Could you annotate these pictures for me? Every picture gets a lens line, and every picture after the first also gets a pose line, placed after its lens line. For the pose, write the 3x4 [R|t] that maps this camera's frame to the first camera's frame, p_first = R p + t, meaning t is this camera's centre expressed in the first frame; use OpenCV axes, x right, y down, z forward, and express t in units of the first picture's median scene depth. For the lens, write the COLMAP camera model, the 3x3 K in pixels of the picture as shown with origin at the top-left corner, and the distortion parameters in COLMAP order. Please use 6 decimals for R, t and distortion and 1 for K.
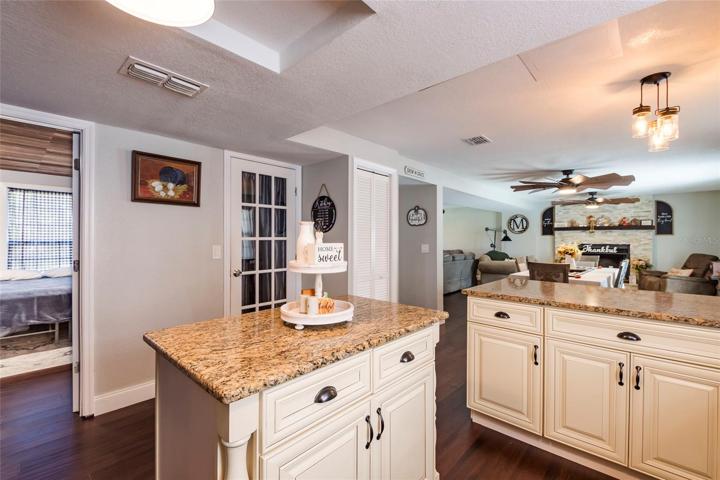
lens RADIAL K [[312.2, 0, 362.9], [0, 312.2, 240.7], [0, 0, 1]] dist [-0.020125, -0.002284]
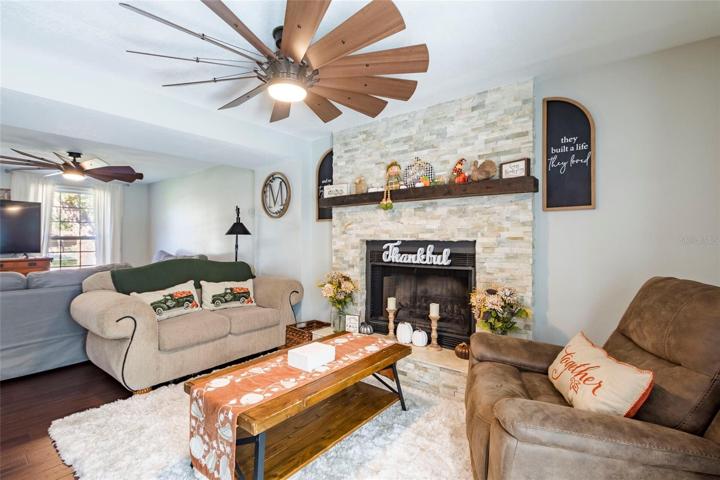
lens RADIAL K [[346.3, 0, 357.5], [0, 346.3, 239.4], [0, 0, 1]] dist [-0.005319, 0.000949]
pose [[0.995231, -0.001476, 0.097538, 0.701536], [0.001654, 0.999997, -0.001745, 0.010995], [-0.097536, 0.001898, 0.995230, 0.639012]]
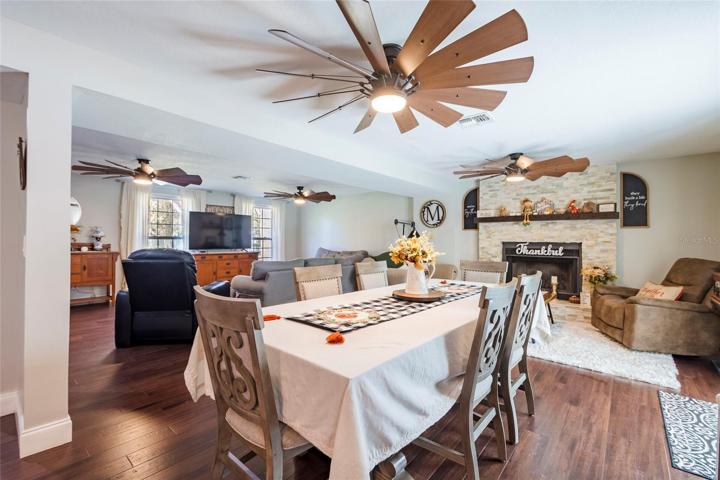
lens RADIAL K [[312.2, 0, 359.1], [0, 312.2, 239.9], [0, 0, 1]] dist [-0.020125, -0.002284]
pose [[0.999472, 0.006467, 0.031855, 0.386892], [-0.006336, 0.999971, -0.004233, 0.011714], [-0.031881, 0.004029, 0.999484, 0.375154]]
